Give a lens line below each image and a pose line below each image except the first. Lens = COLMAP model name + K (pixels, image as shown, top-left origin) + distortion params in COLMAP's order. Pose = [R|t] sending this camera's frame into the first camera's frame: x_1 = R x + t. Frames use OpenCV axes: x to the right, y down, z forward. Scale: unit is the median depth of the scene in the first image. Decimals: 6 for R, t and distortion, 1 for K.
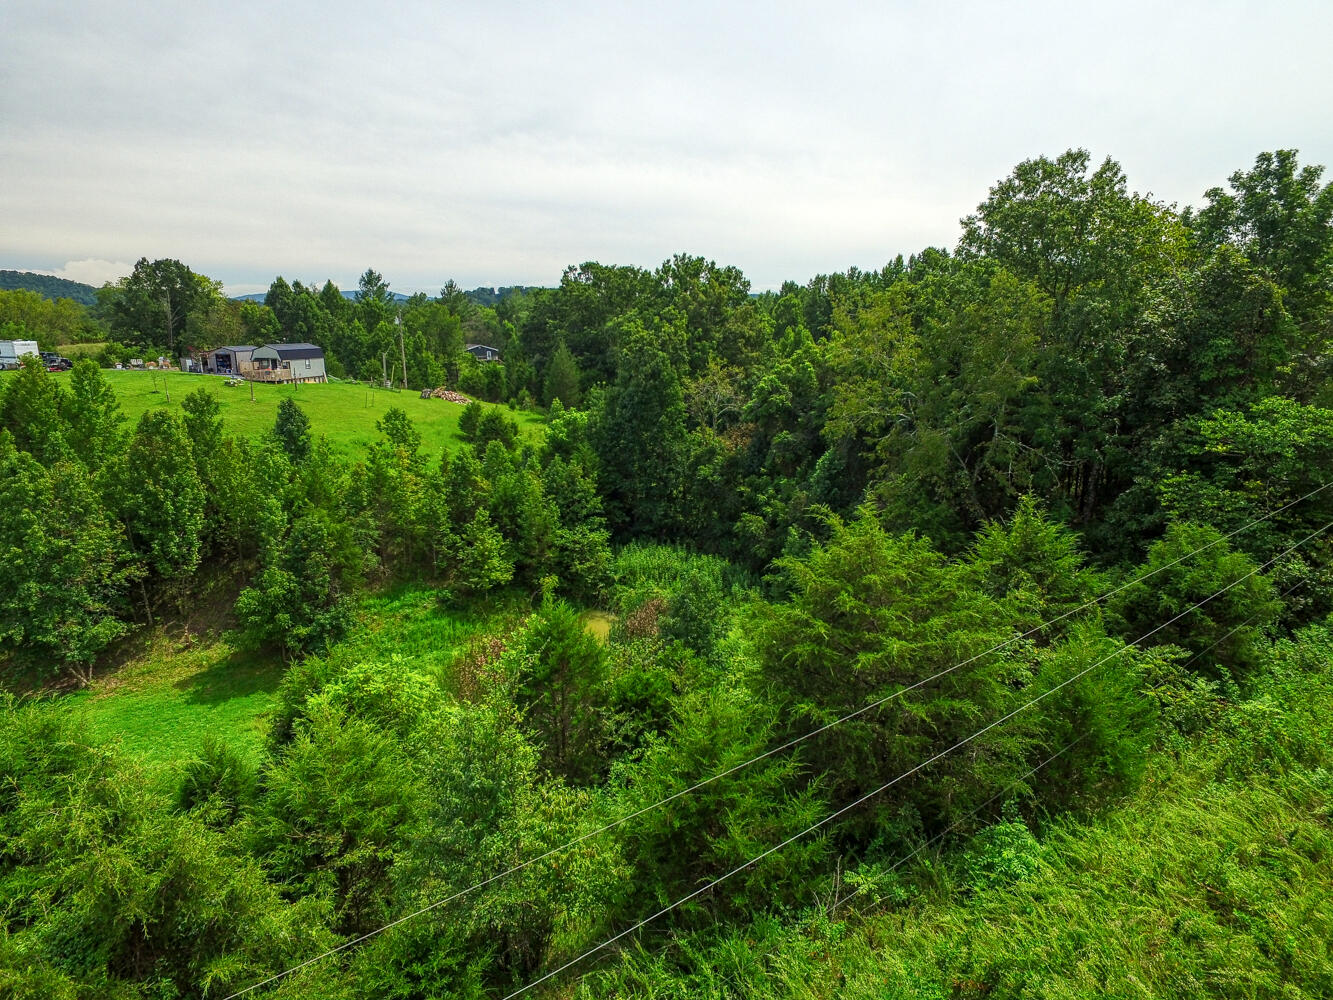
lens RADIAL K [[779.3, 0, 670.6], [0, 779.3, 500.6], [0, 0, 1]] dist [-0.008758, 0.011438]
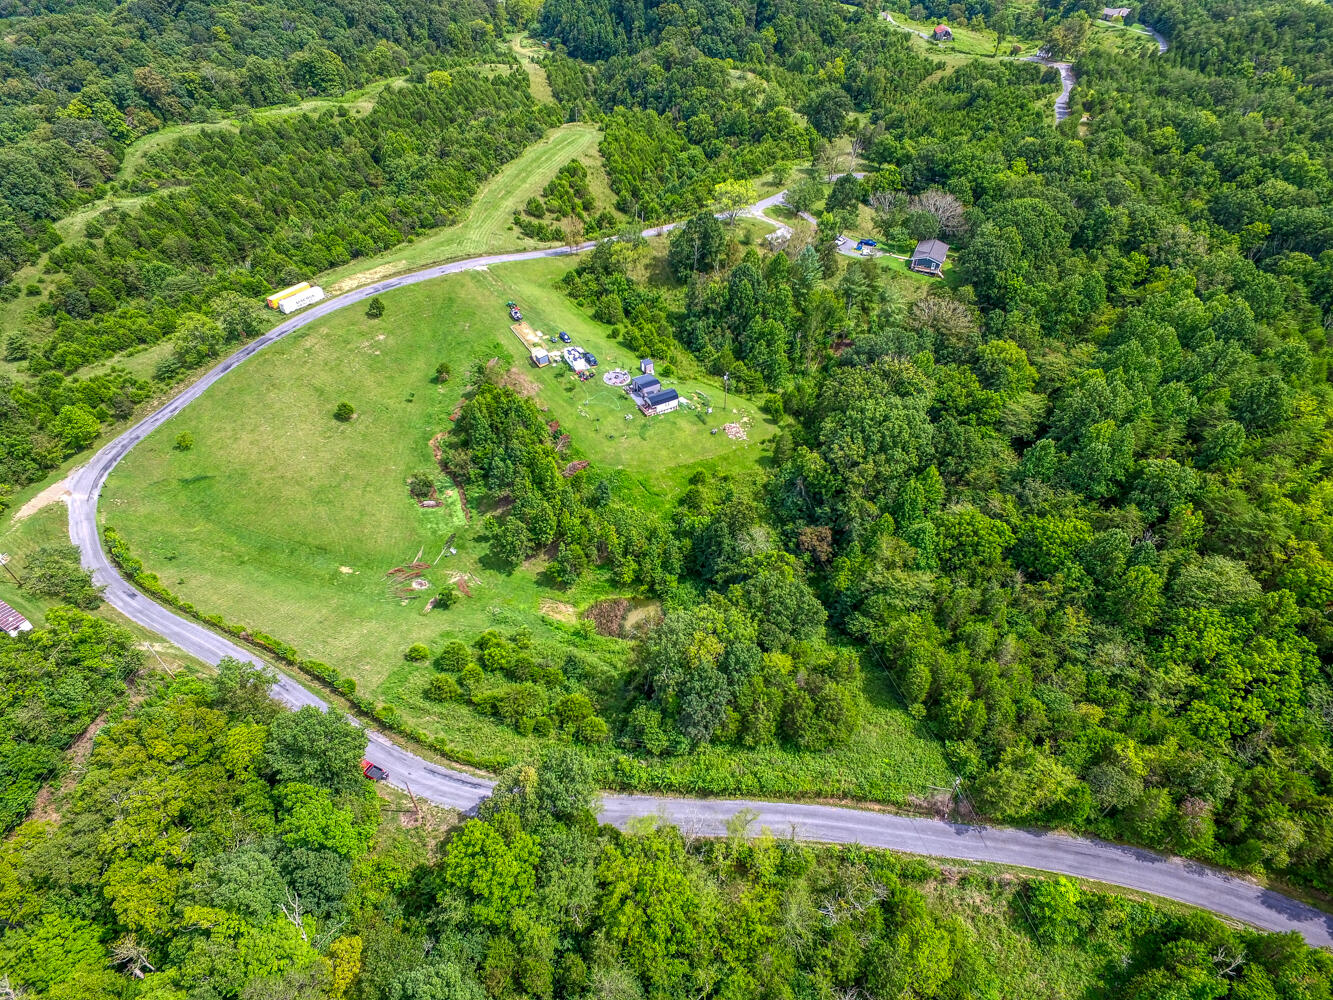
lens RADIAL K [[779.3, 0, 668.8], [0, 779.3, 501.8], [0, 0, 1]] dist [-0.008758, 0.011438]
pose [[0.659340, 0.508726, -0.553596, 1.239803], [-0.183110, 0.822800, 0.538024, -1.597068], [0.729206, -0.253372, 0.635658, -0.622456]]
